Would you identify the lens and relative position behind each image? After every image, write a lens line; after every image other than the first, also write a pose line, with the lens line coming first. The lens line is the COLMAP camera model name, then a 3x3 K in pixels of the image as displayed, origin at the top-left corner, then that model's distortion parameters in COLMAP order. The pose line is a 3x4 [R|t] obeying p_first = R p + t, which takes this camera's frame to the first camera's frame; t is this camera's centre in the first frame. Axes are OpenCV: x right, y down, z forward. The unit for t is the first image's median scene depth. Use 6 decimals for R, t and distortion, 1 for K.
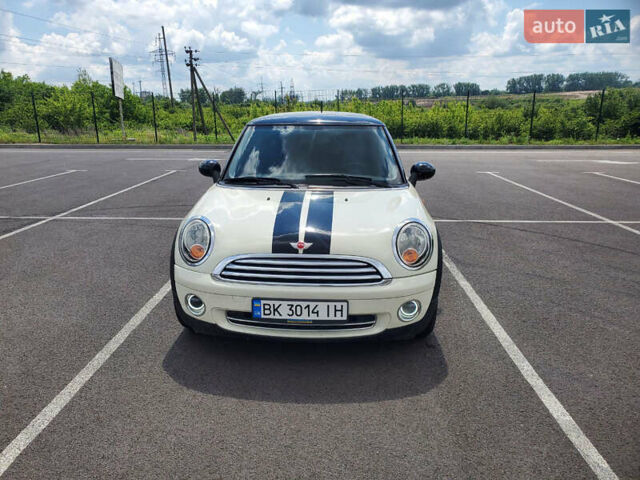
lens RADIAL K [[504.4, 0, 308.0], [0, 504.4, 240.5], [0, 0, 1]] dist [0.015730, 0.013312]
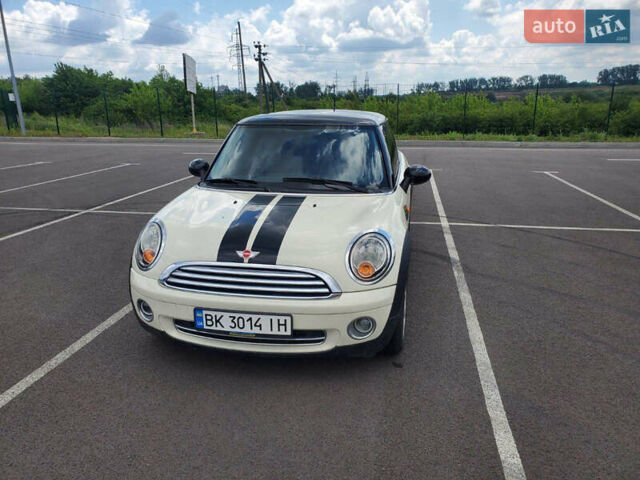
lens RADIAL K [[506.6, 0, 320.0], [0, 506.6, 240.0], [0, 0, 1]] dist [0.013617, 0.014757]
pose [[0.992973, 0.030172, -0.114435, 0.225505], [-0.029078, 0.999514, 0.011216, -0.030691], [0.114717, -0.007810, 0.993367, 0.069365]]
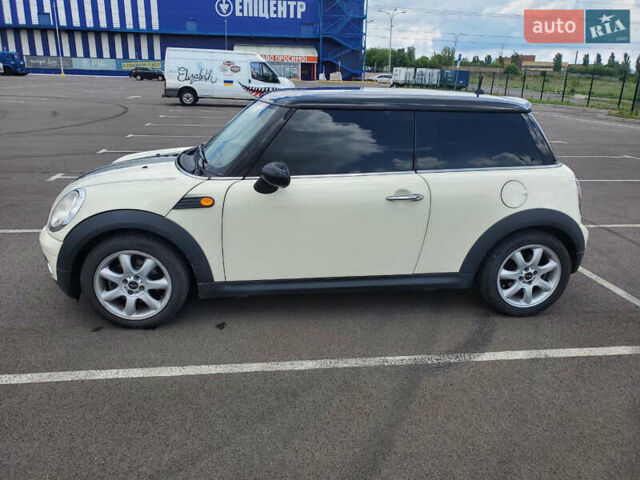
lens RADIAL K [[508.8, 0, 315.8], [0, 508.8, 237.3], [0, 0, 1]] dist [0.007684, 0.012592]
pose [[0.192272, 0.310690, -0.930862, 1.310811], [-0.277572, 0.927043, 0.252082, -0.350427], [0.941268, 0.209912, 0.264483, 1.237894]]
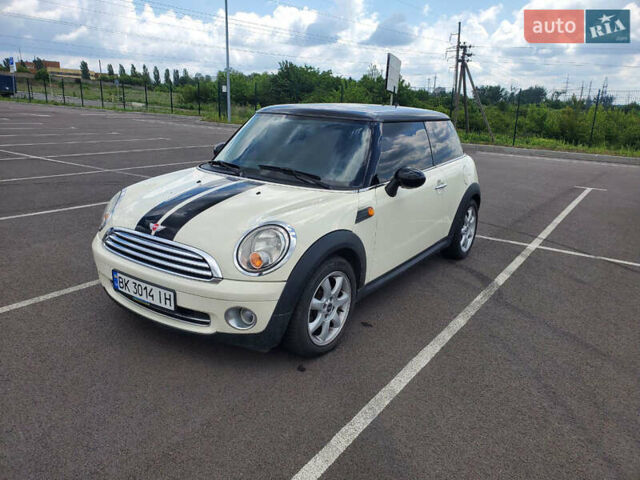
lens RADIAL K [[506.6, 0, 320.0], [0, 506.6, 240.0], [0, 0, 1]] dist [0.013617, 0.014757]
pose [[0.866570, 0.174177, -0.467674, 0.725536], [-0.172346, 0.983910, 0.047095, -0.067424], [0.468353, 0.039790, 0.882645, 0.258818]]
